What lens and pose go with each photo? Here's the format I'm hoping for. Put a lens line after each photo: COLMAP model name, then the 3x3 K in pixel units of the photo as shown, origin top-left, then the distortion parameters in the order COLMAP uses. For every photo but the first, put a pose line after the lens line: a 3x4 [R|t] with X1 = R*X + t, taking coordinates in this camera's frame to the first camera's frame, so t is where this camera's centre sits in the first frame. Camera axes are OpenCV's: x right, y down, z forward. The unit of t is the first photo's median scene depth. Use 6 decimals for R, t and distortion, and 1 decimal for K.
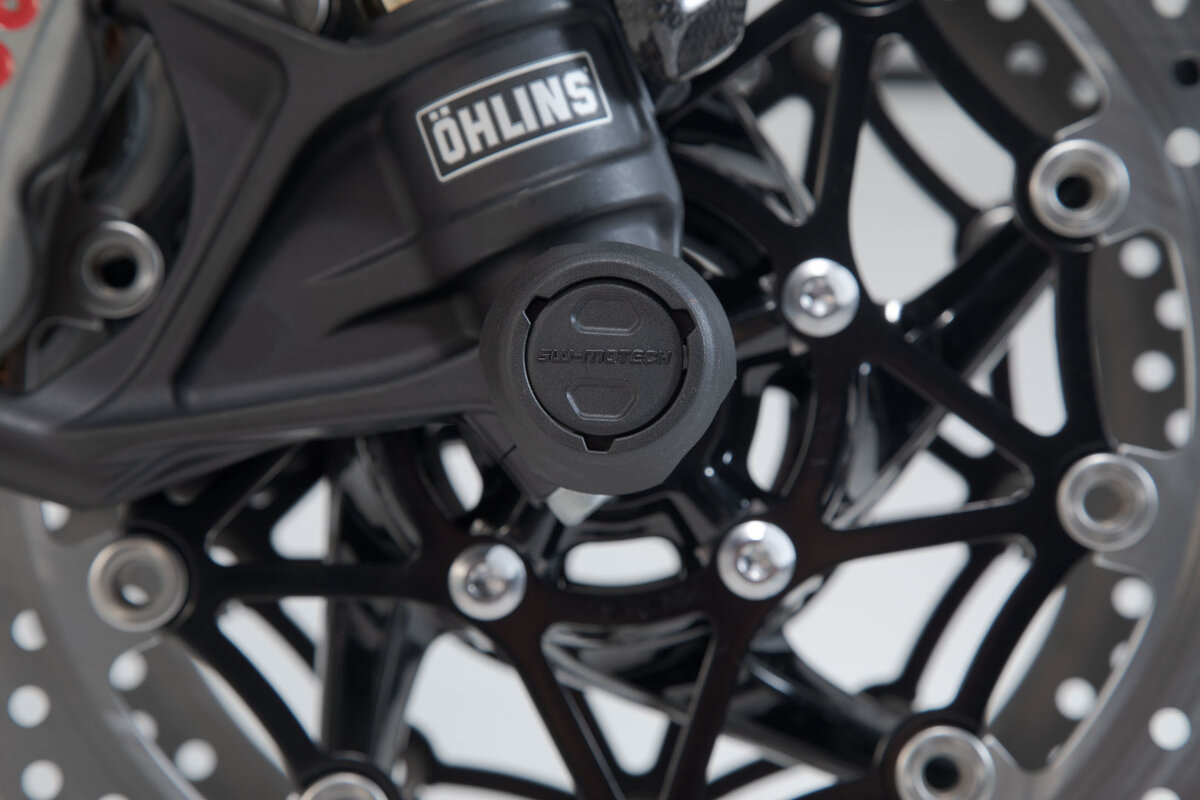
lens RADIAL K [[3081.1, 0, 590.2], [0, 3081.1, 397.3], [0, 0, 1]] dist [0.256786, 0.000000]
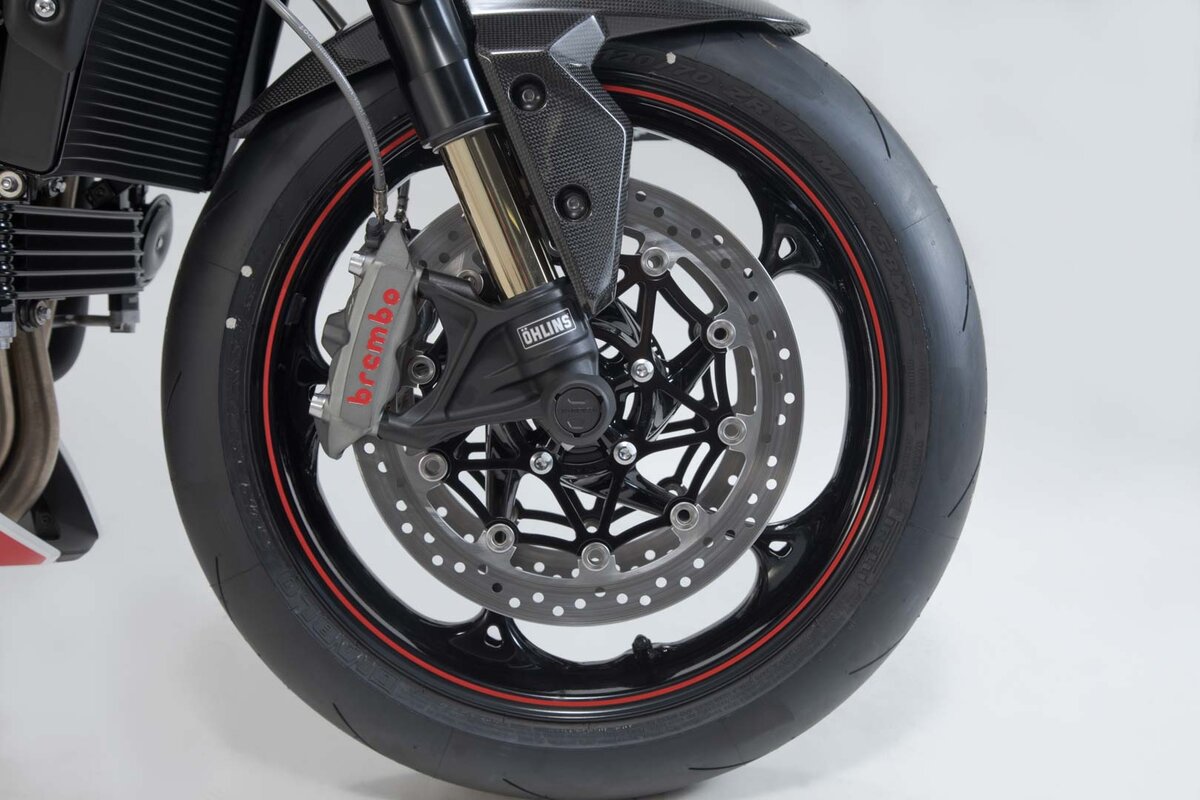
lens RADIAL K [[1711.6, 0, 606.8], [0, 1711.6, 400.0], [0, 0, 1]] dist [0.033552, 0.000000]
pose [[0.998726, -0.038087, 0.033088, -0.023163], [0.034273, 0.993445, 0.109050, -0.206896], [-0.037024, -0.107777, 0.993485, -0.803530]]
